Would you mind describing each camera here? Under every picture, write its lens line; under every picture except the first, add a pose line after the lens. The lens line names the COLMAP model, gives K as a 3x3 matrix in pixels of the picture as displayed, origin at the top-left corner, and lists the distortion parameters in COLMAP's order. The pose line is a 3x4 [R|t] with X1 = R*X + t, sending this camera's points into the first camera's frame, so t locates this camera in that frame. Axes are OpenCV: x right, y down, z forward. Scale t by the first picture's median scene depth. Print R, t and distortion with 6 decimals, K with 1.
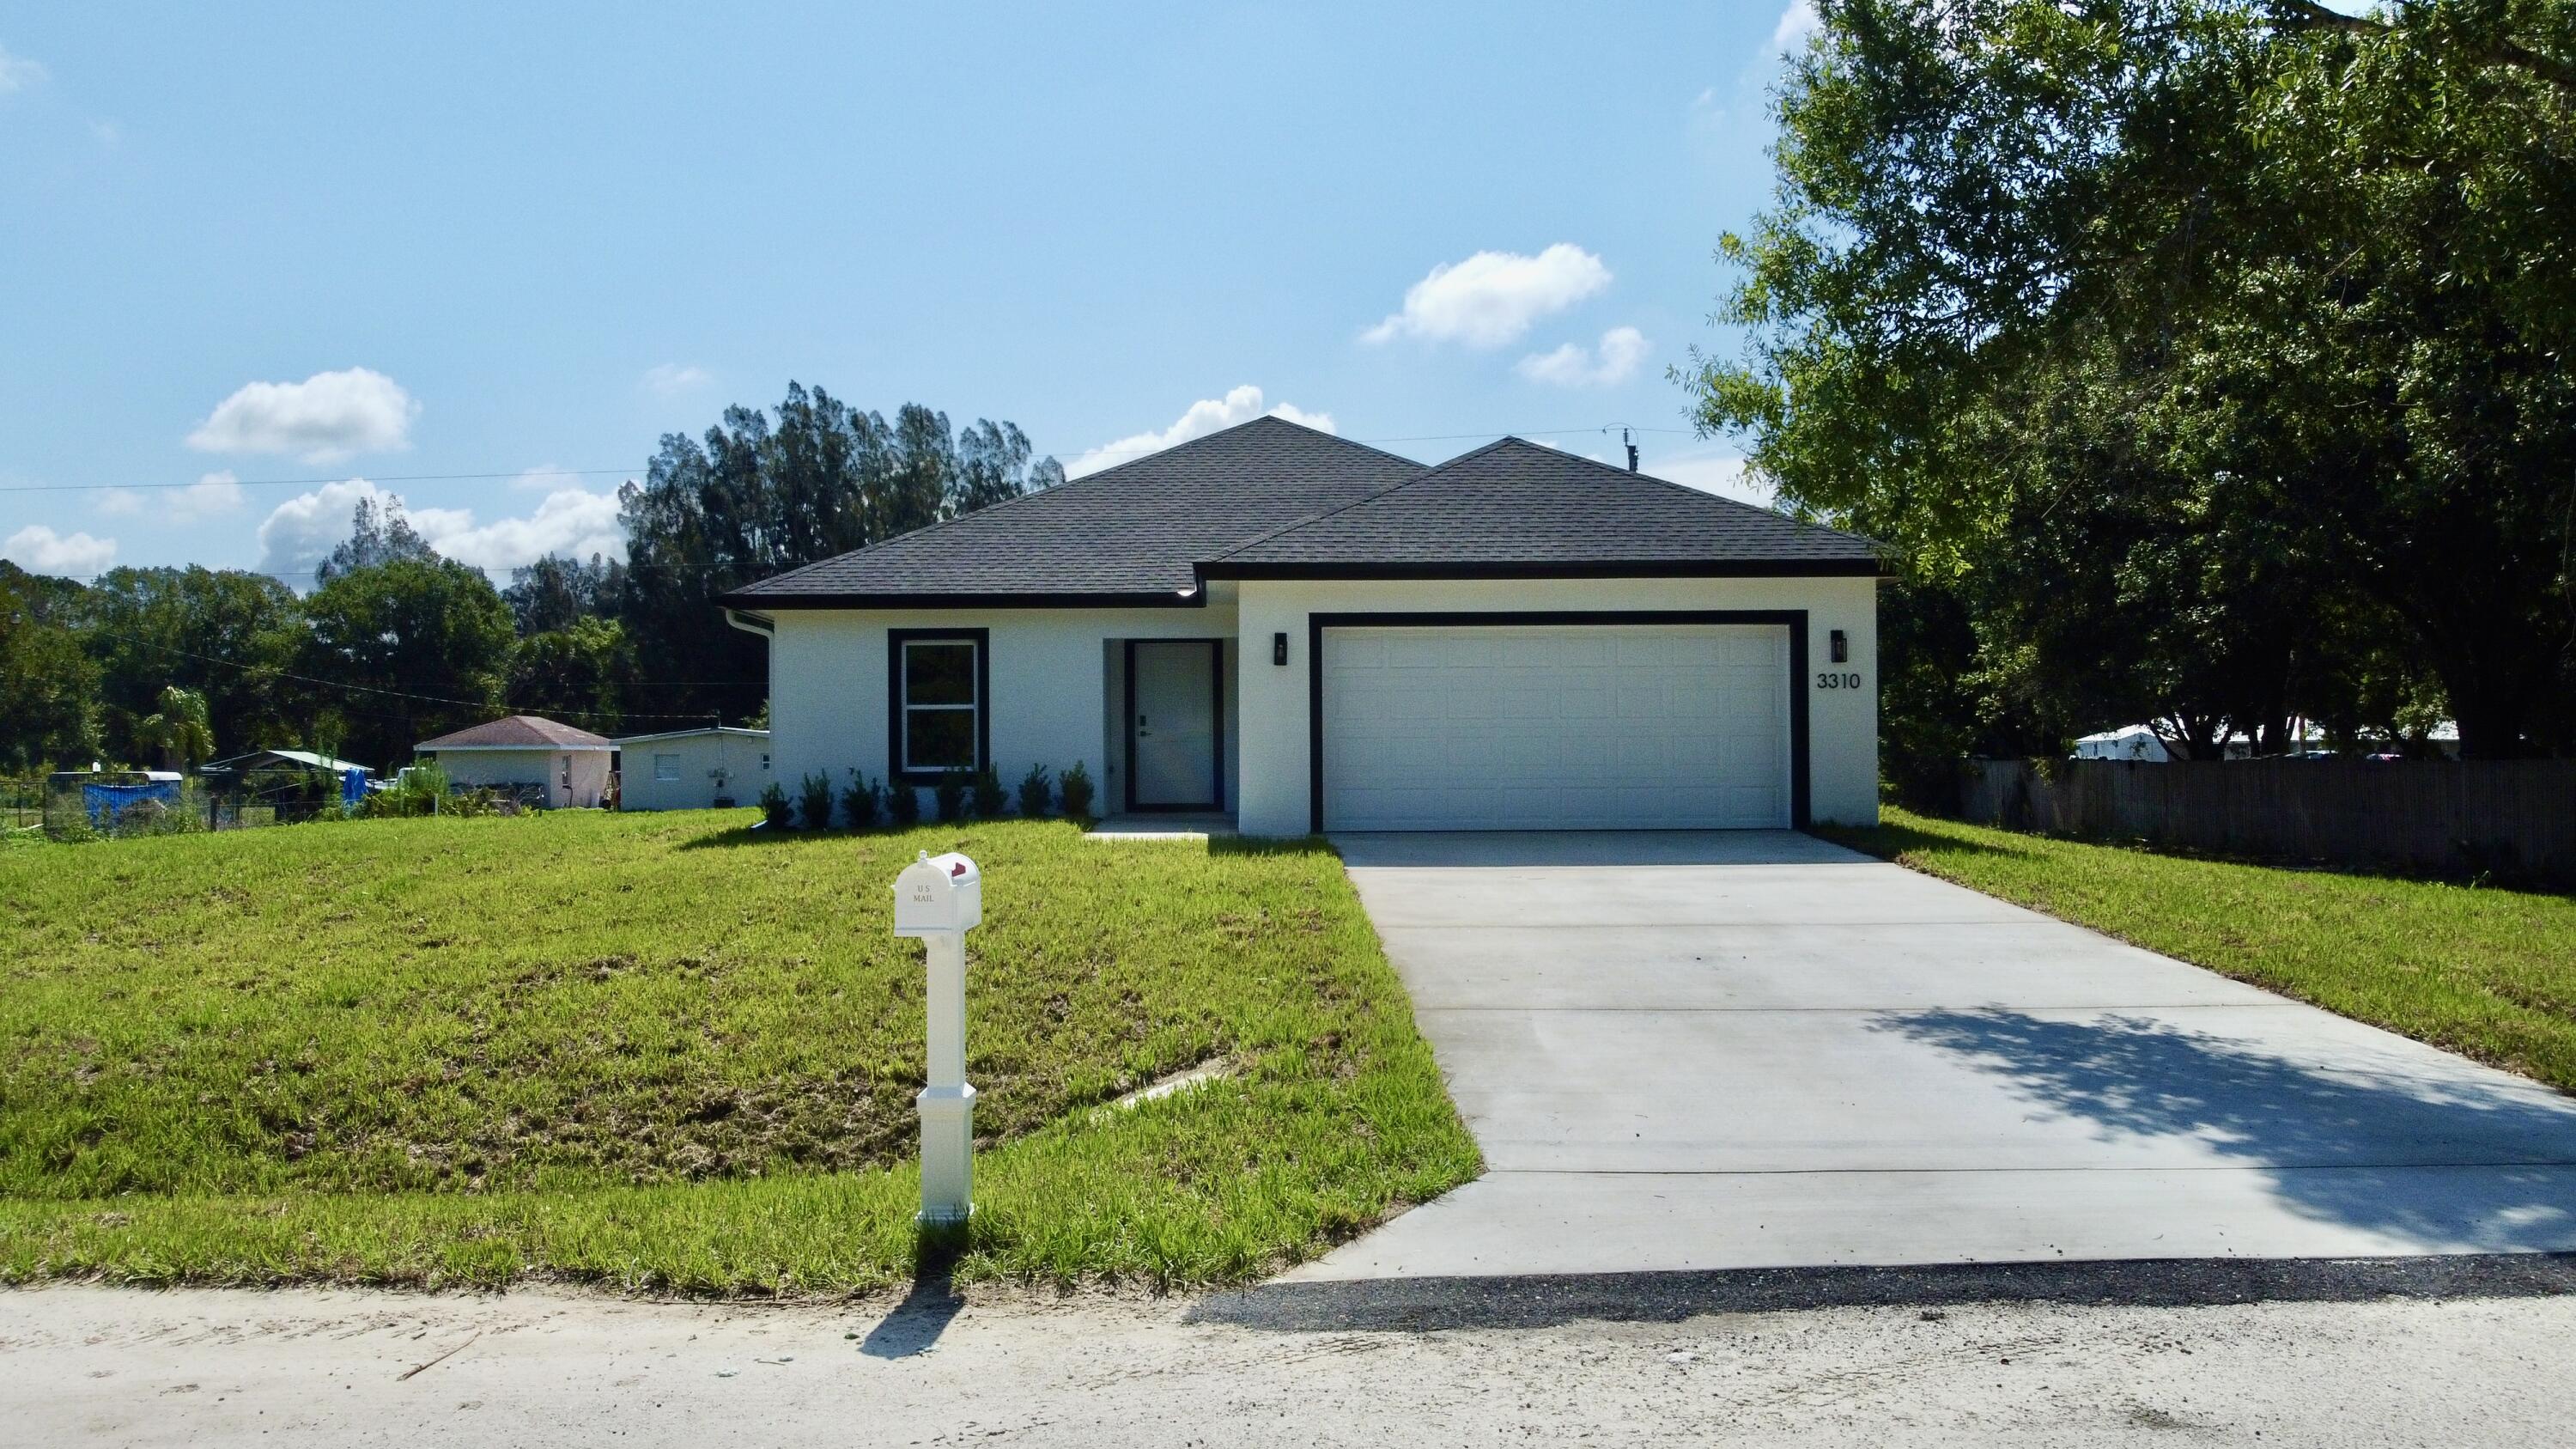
lens RADIAL K [[1958.2, 0, 1273.9], [0, 1958.2, 726.3], [0, 0, 1]] dist [0.008024, -0.027904]
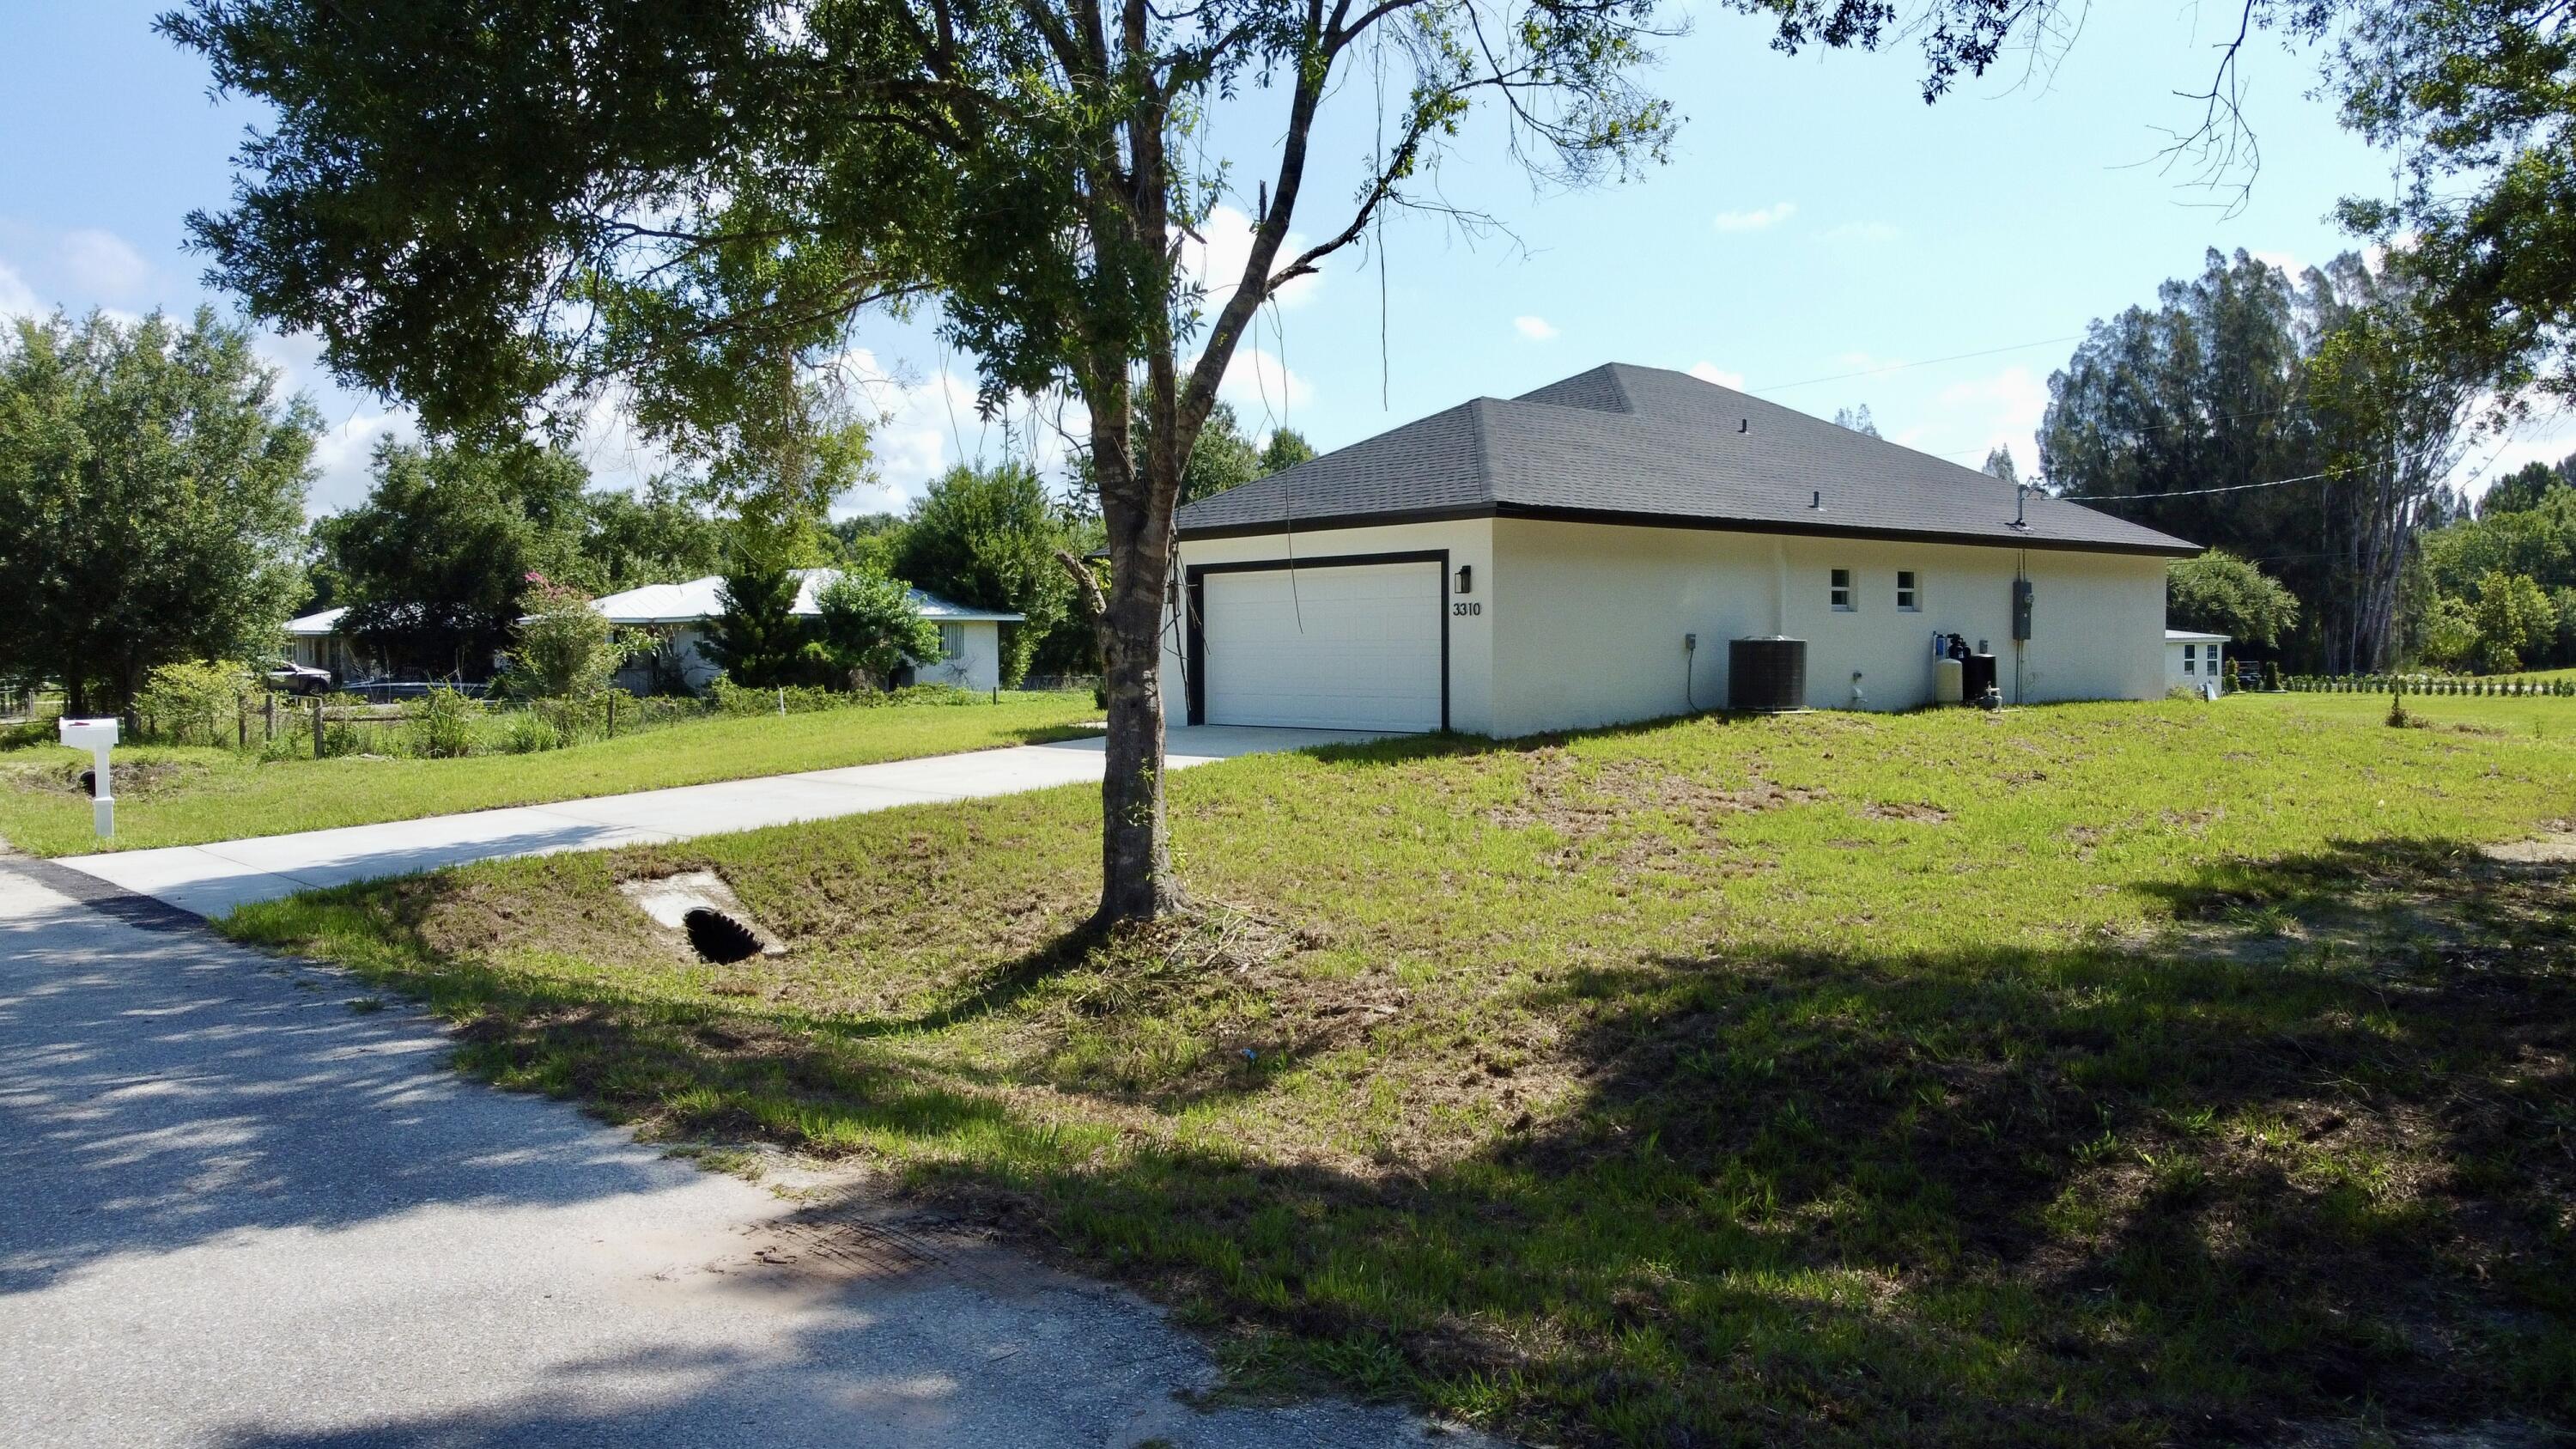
lens RADIAL K [[1958.2, 0, 1273.9], [0, 1958.2, 726.3], [0, 0, 1]] dist [0.008024, -0.027904]
pose [[0.633483, 0.032969, -0.773054, 0.978990], [0.016366, 0.998297, 0.055986, -0.018045], [0.773583, -0.048118, 0.631865, 0.151098]]
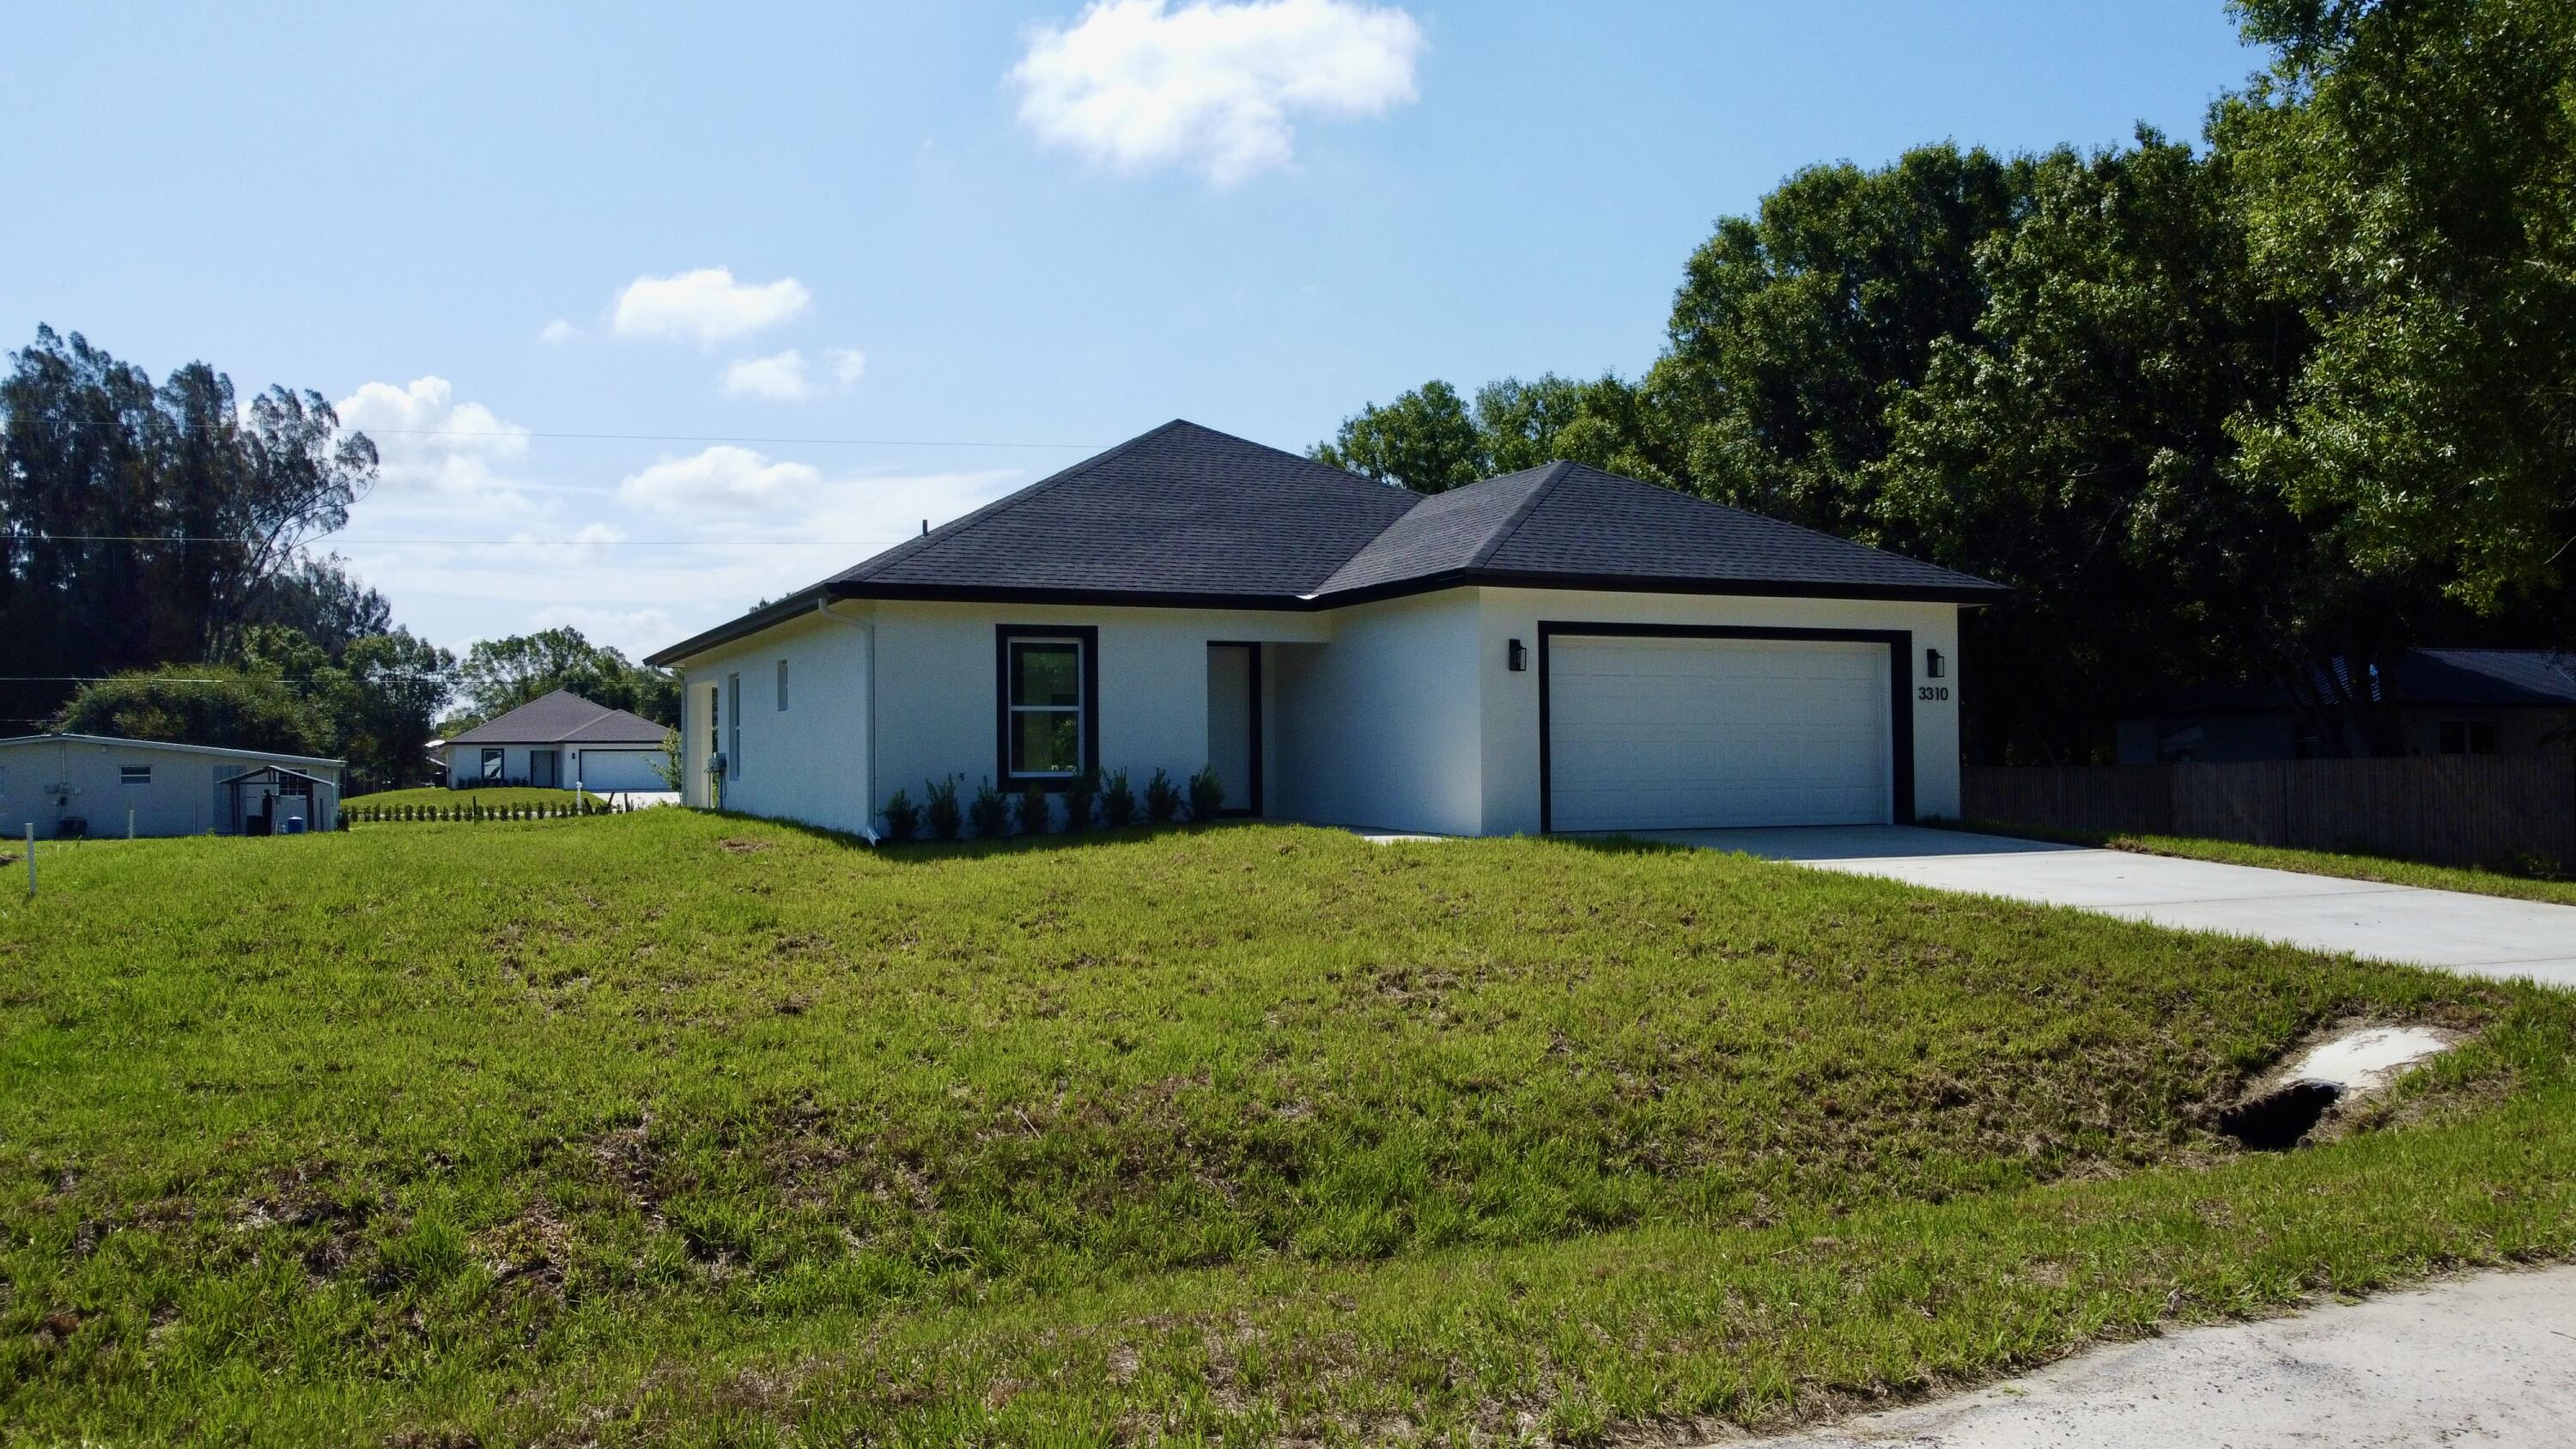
lens RADIAL K [[1958.2, 0, 1273.9], [0, 1958.2, 726.3], [0, 0, 1]] dist [0.008024, -0.027904]
pose [[0.916135, 0.007135, 0.400806, -0.456360], [-0.004246, 0.999958, -0.008094, 0.005940], [-0.400847, 0.005713, 0.916127, 0.094963]]
